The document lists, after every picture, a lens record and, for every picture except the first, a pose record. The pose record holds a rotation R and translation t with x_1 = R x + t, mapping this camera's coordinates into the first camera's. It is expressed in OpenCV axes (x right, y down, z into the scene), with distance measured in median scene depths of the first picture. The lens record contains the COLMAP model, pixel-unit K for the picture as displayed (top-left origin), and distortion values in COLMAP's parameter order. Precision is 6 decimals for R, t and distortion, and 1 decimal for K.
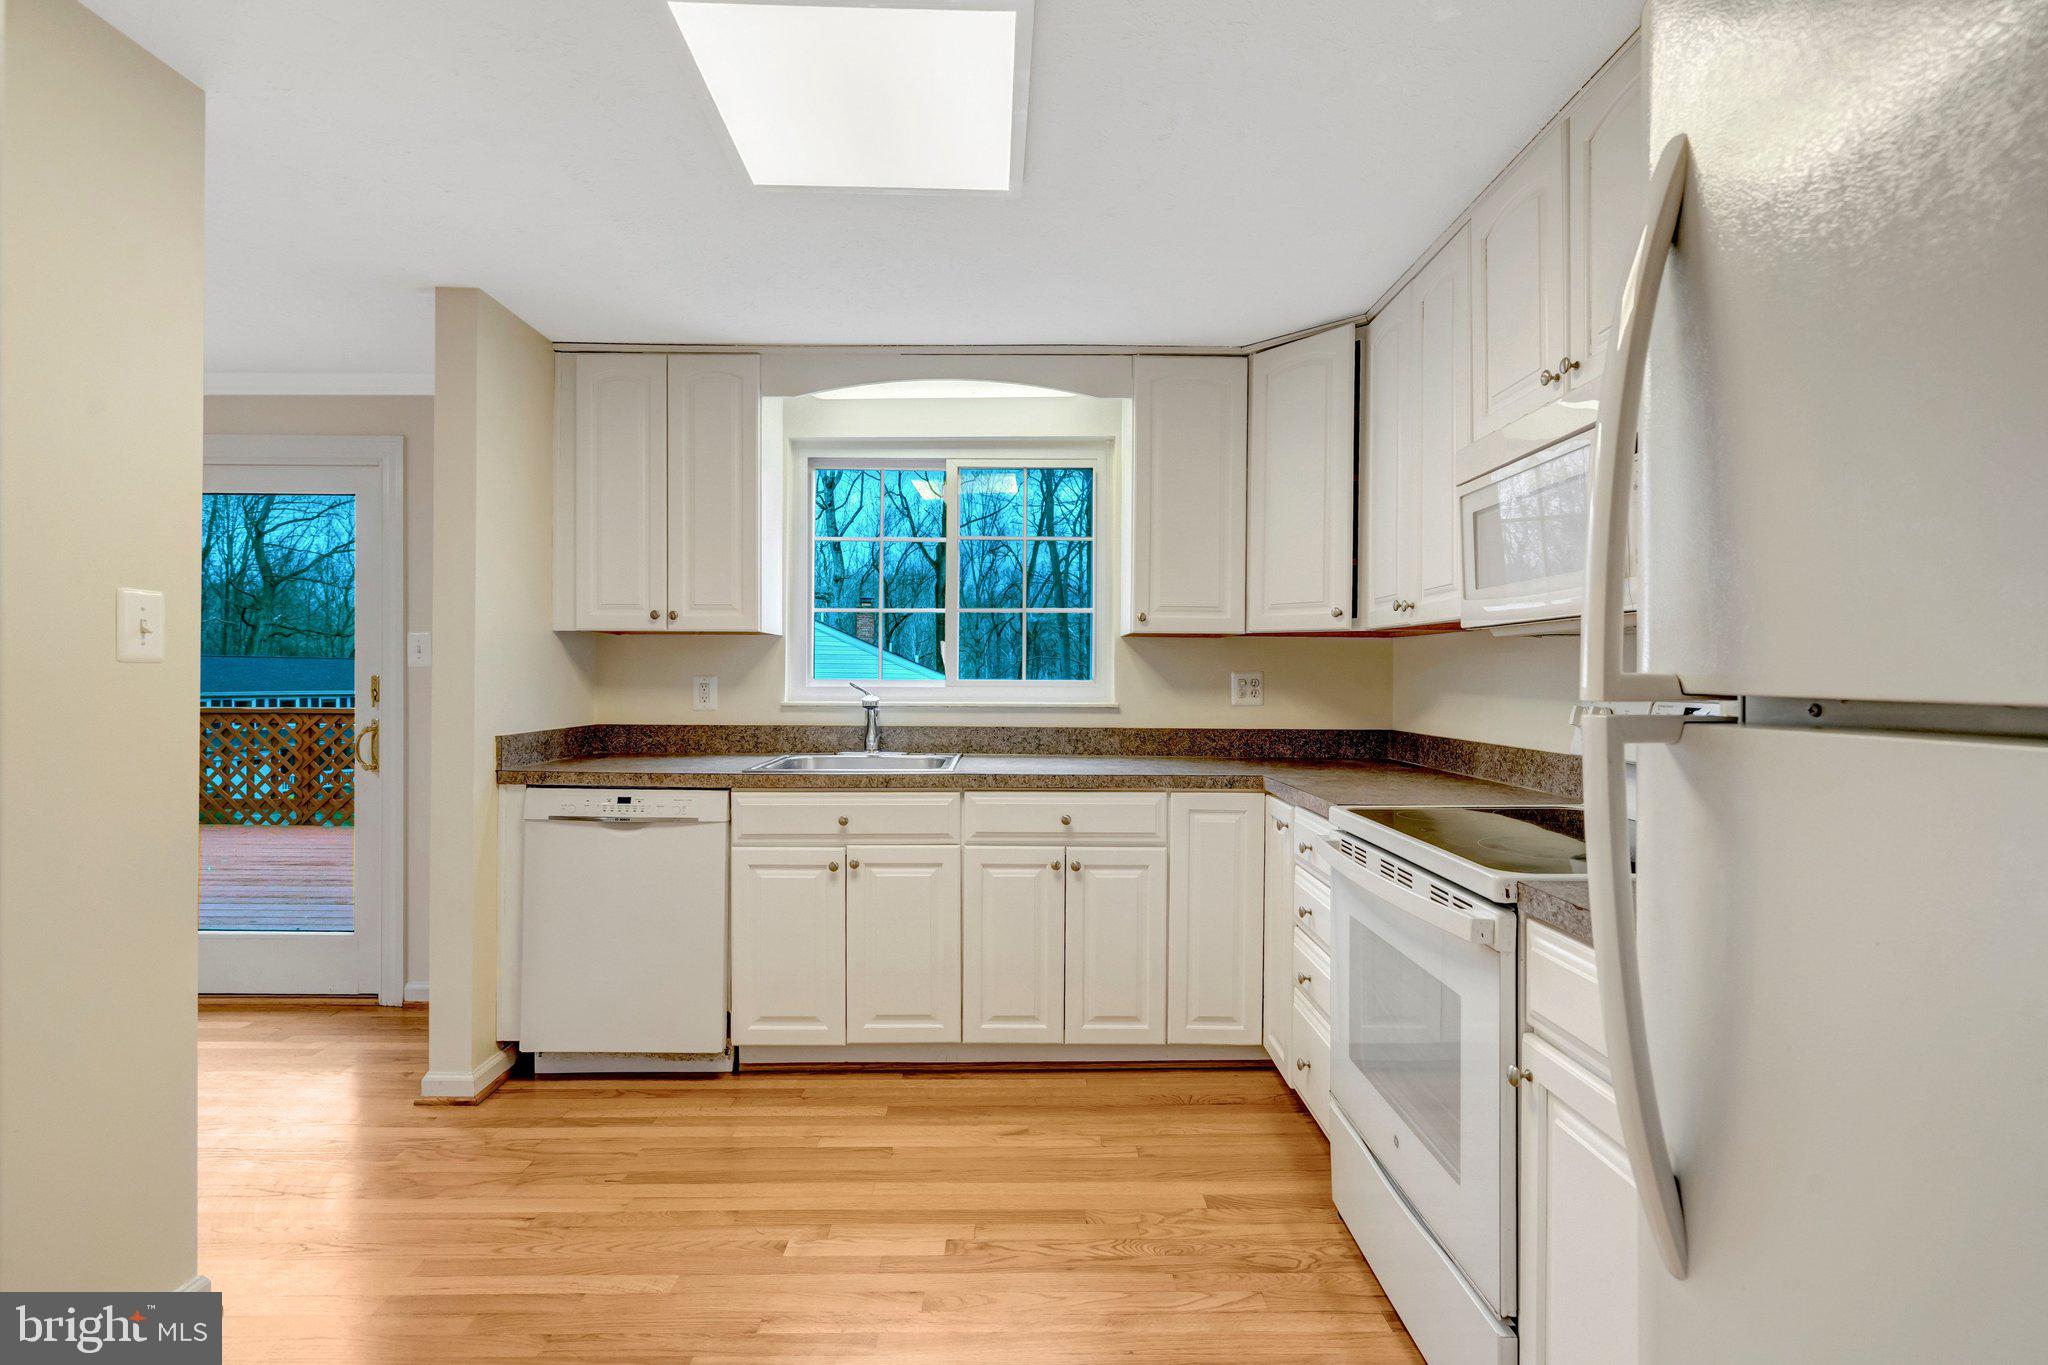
lens RADIAL K [[948.3, 0, 1016.2], [0, 948.3, 678.4], [0, 0, 1]] dist [-0.003677, 0.001404]
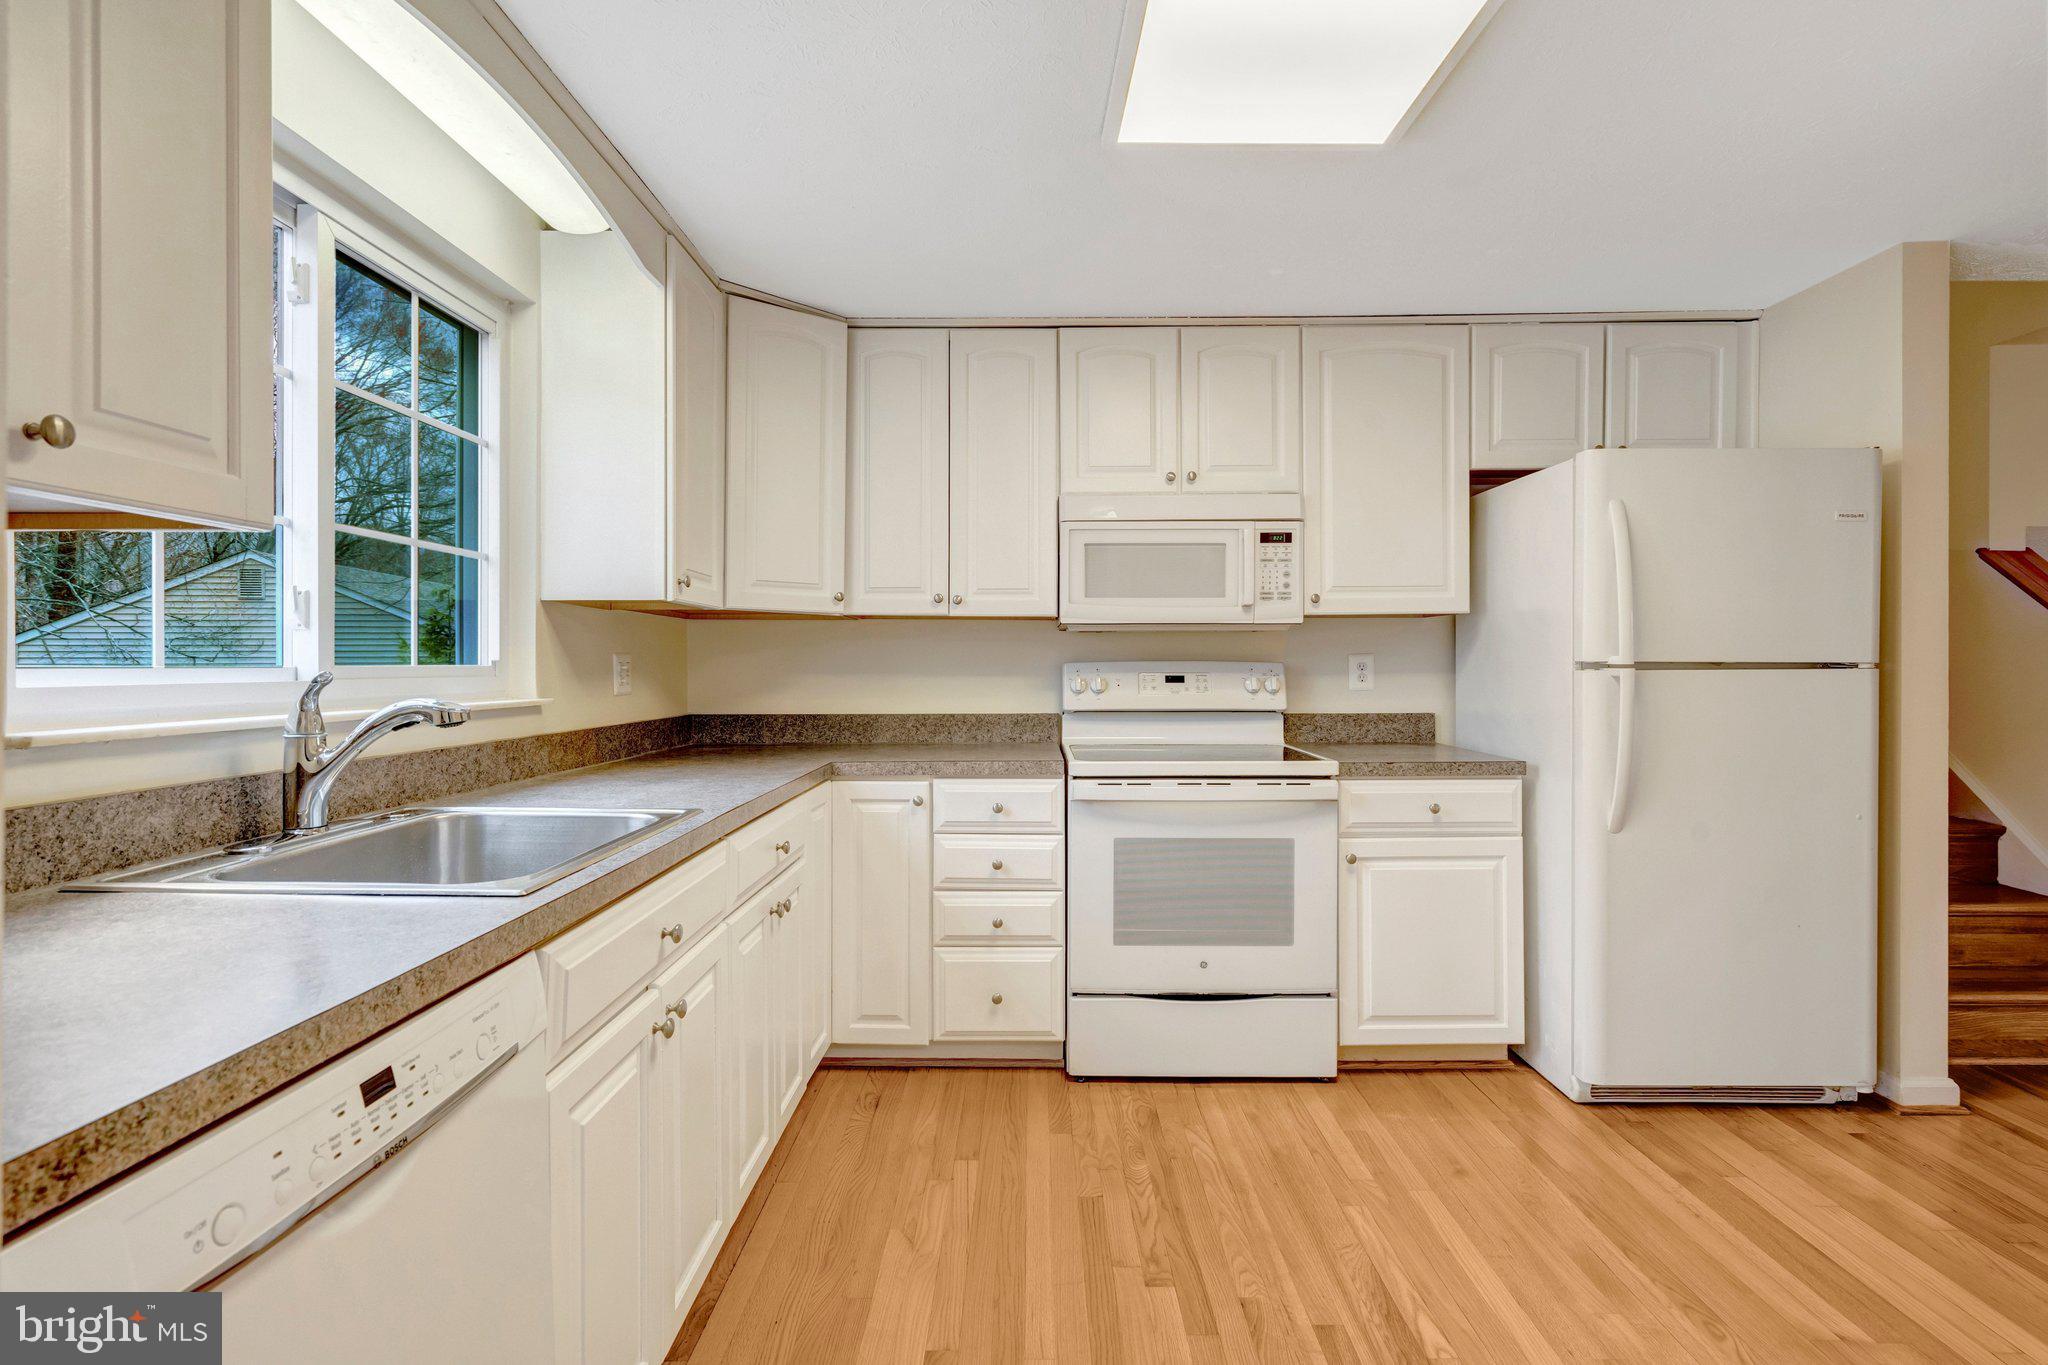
lens RADIAL K [[948.3, 0, 1027.8], [0, 948.3, 669.9], [0, 0, 1]] dist [-0.003677, 0.001404]
pose [[0.003671, -0.009174, 0.999951, -0.776130], [0.004939, 0.999946, 0.009156, 0.001603], [-0.999981, 0.004905, 0.003716, 0.891182]]
